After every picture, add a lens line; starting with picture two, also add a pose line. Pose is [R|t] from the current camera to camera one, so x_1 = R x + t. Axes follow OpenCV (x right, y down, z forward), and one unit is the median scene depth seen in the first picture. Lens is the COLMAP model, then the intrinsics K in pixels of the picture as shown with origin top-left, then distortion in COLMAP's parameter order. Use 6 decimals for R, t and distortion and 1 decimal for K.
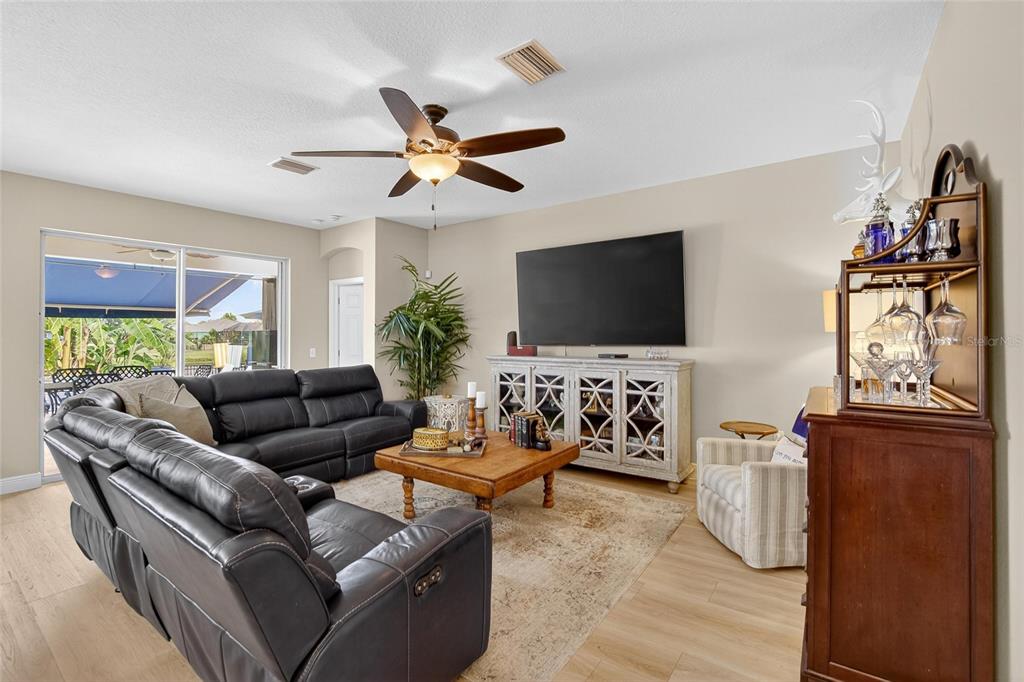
lens RADIAL K [[459.7, 0, 502.2], [0, 459.7, 328.0], [0, 0, 1]] dist [-0.029955, 0.004833]
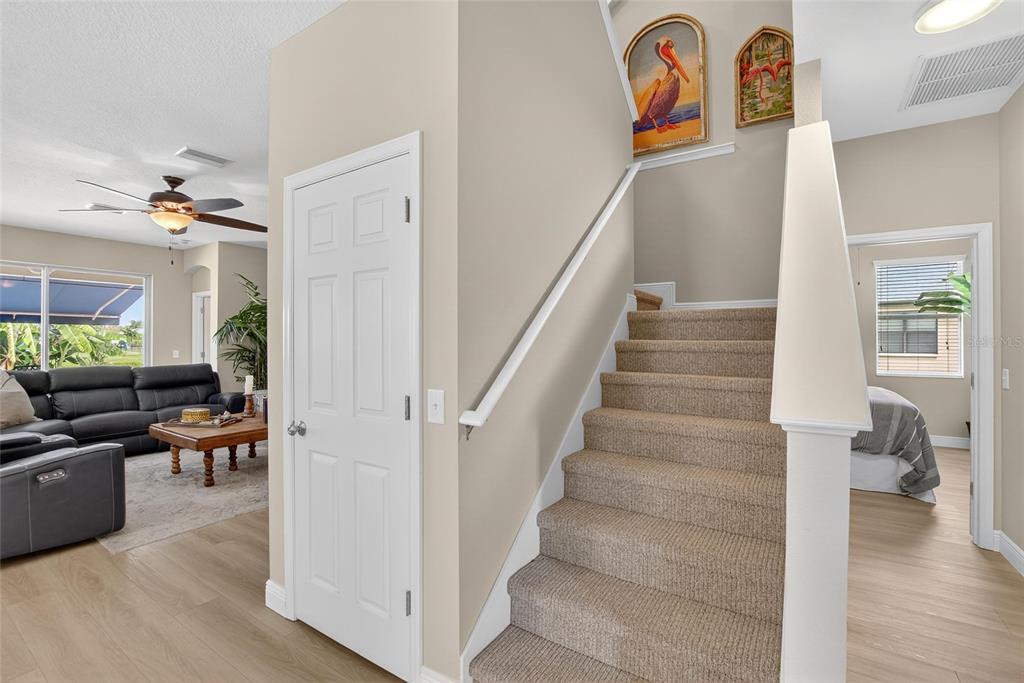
lens RADIAL K [[459.7, 0, 513.0], [0, 459.7, 335.4], [0, 0, 1]] dist [-0.029955, 0.004833]
pose [[0.998832, 0.008107, 0.047643, 0.534445], [-0.008180, 0.999966, 0.001329, -0.002787], [-0.047630, -0.001717, 0.998864, -0.283456]]
